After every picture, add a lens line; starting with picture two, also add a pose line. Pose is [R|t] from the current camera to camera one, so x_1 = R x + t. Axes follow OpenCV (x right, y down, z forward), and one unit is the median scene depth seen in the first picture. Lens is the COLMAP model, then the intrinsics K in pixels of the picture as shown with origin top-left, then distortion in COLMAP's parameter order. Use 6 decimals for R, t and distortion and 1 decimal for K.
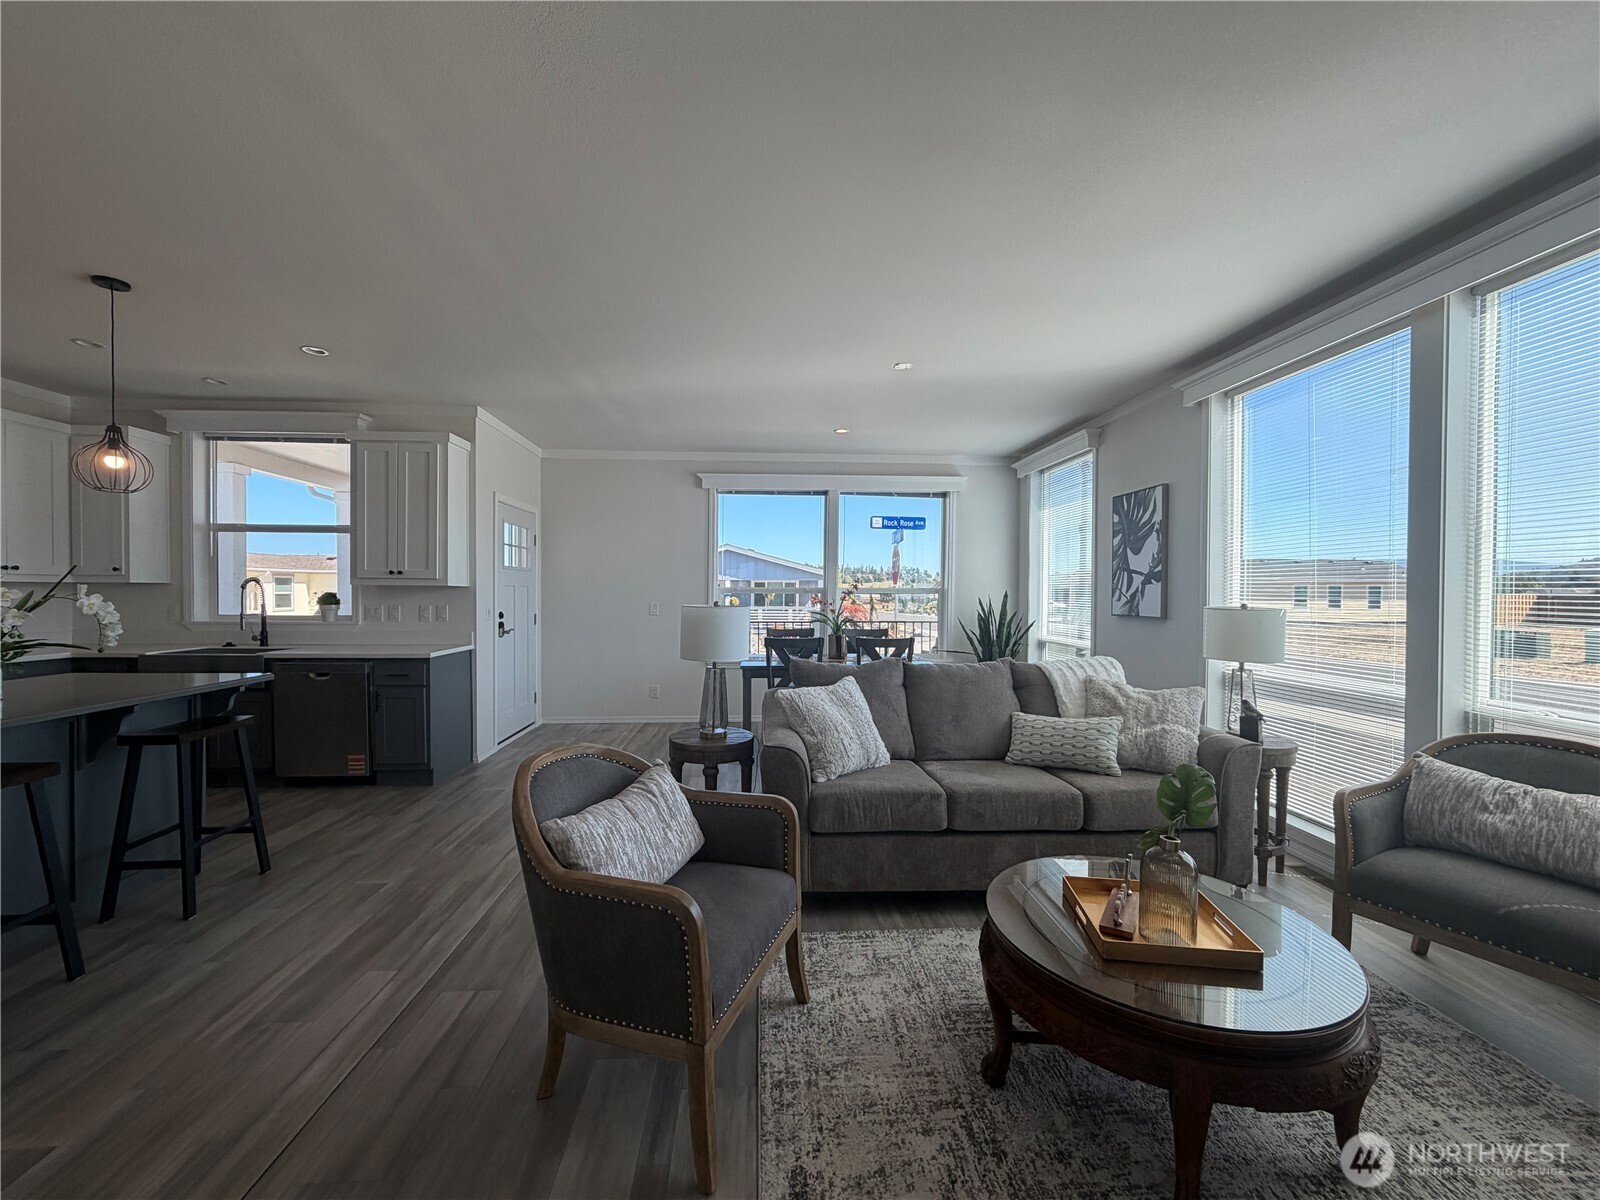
lens RADIAL K [[635.2, 0, 790.2], [0, 635.2, 600.2], [0, 0, 1]] dist [-0.001606, 0.000346]
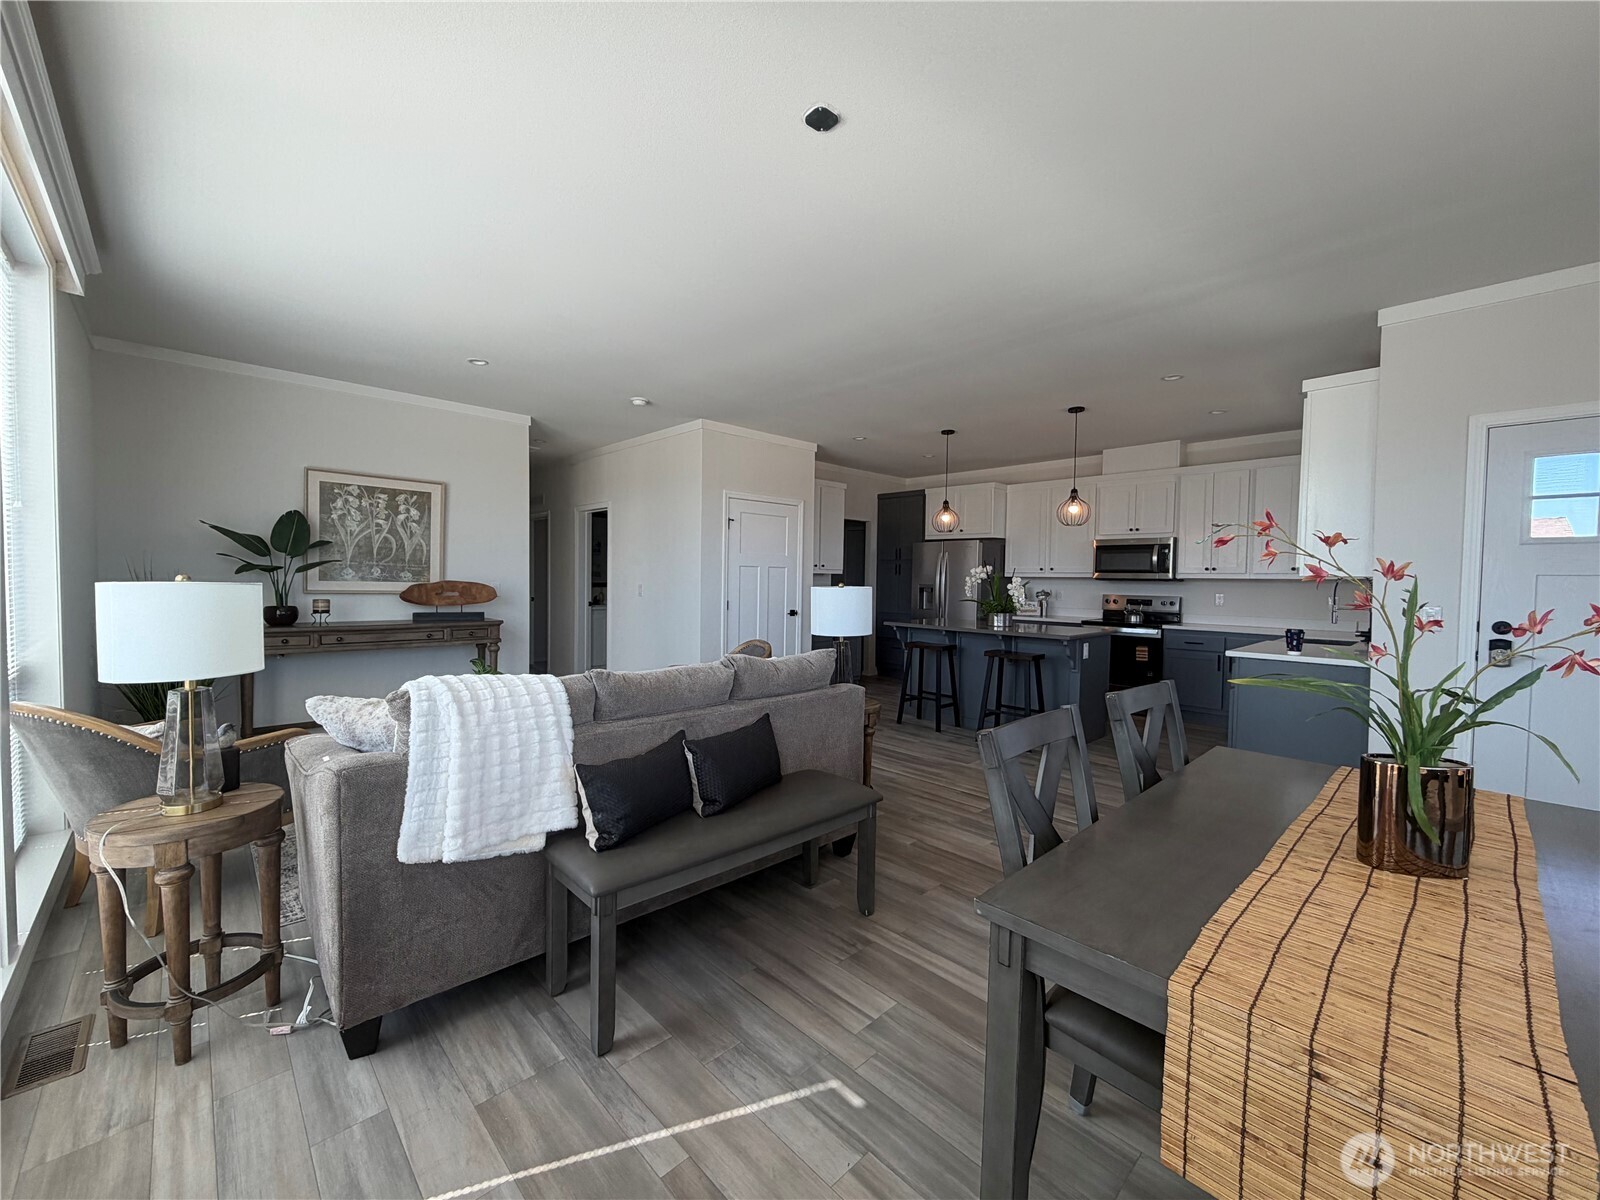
lens RADIAL K [[635.2, 0, 793.9], [0, 635.2, 599.8], [0, 0, 1]] dist [-0.001606, 0.000346]
pose [[-0.763161, 0.004451, -0.646194, 0.448290], [-0.027846, 0.998821, 0.039767, -0.007353], [0.645609, 0.048343, -0.762137, 1.200545]]
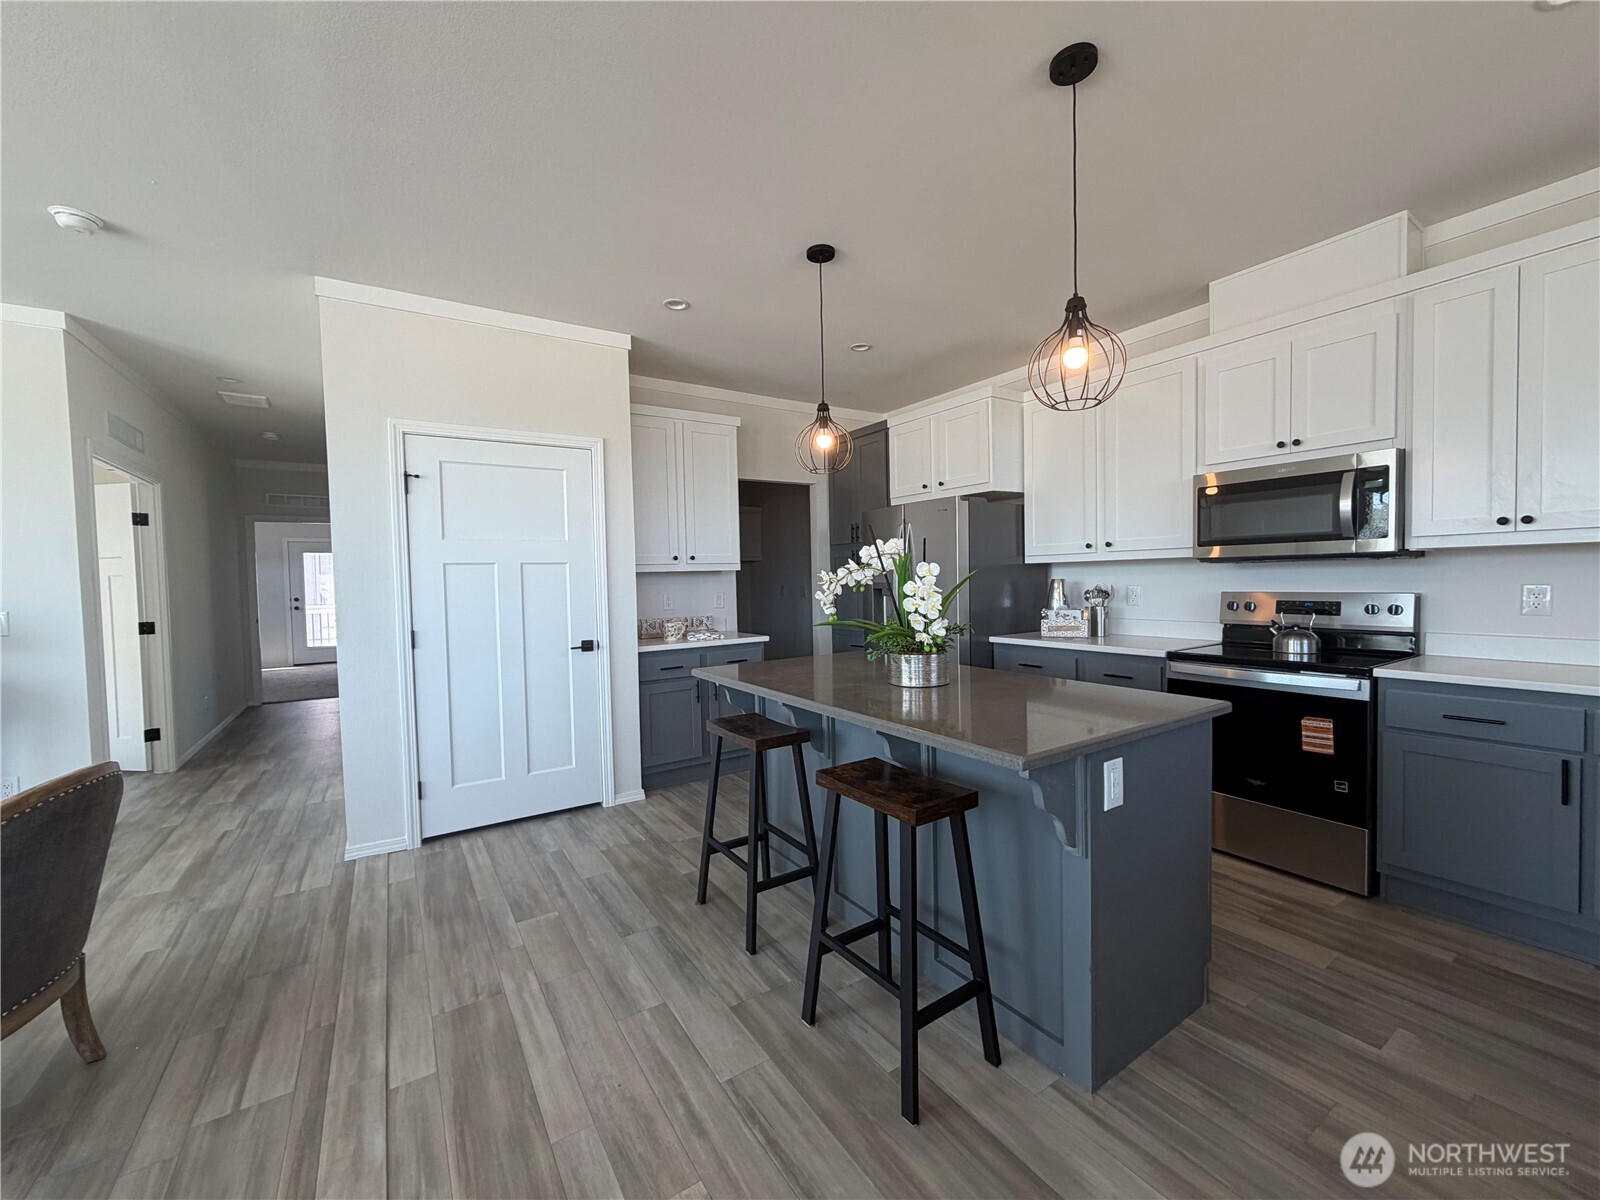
lens RADIAL K [[635.2, 0, 794.0], [0, 635.2, 601.3], [0, 0, 1]] dist [-0.001606, 0.000346]
pose [[-0.871422, 0.031162, -0.489543, -0.333359], [0.010826, 0.998959, 0.044317, -0.007405], [0.490415, 0.033319, -0.870852, 0.905769]]
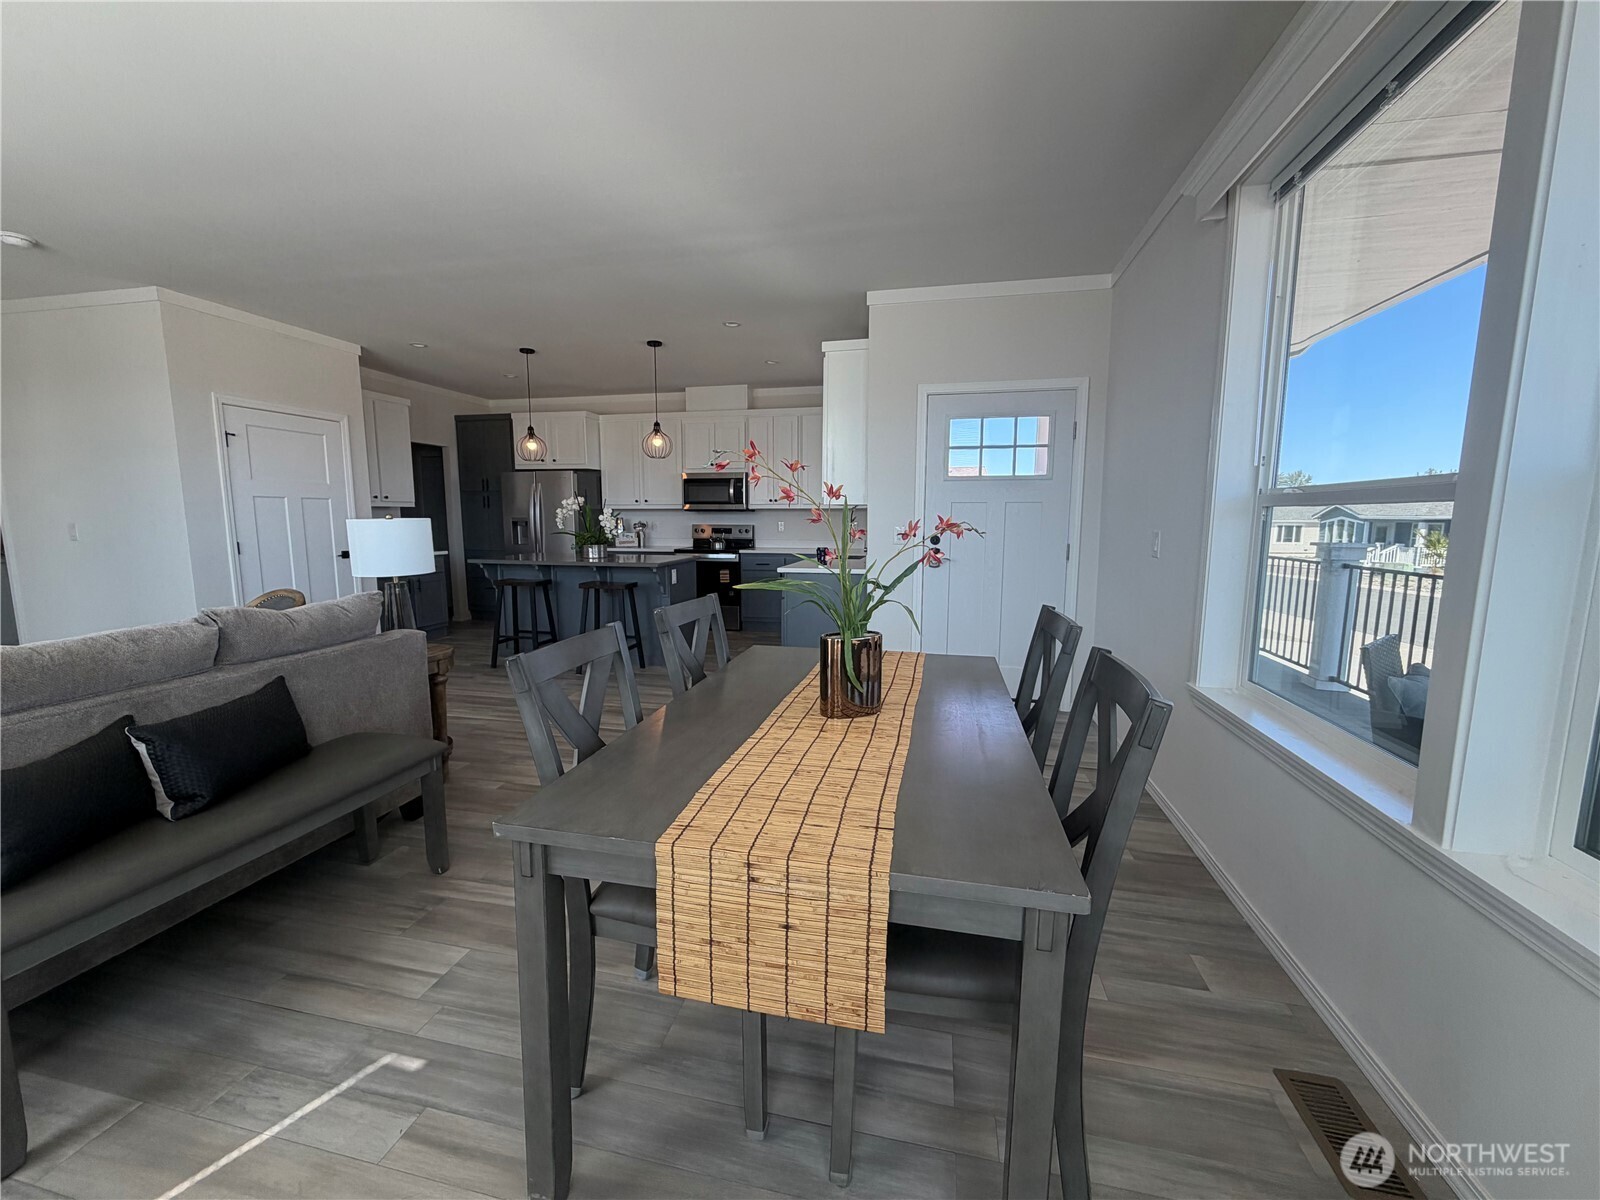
lens RADIAL K [[635.2, 0, 792.9], [0, 635.2, 600.2], [0, 0, 1]] dist [-0.001606, 0.000346]
pose [[-0.277478, 0.118964, -0.953338, 0.427474], [-0.016461, 0.991570, 0.128526, -0.001819], [0.960591, 0.051356, -0.273181, 1.233408]]
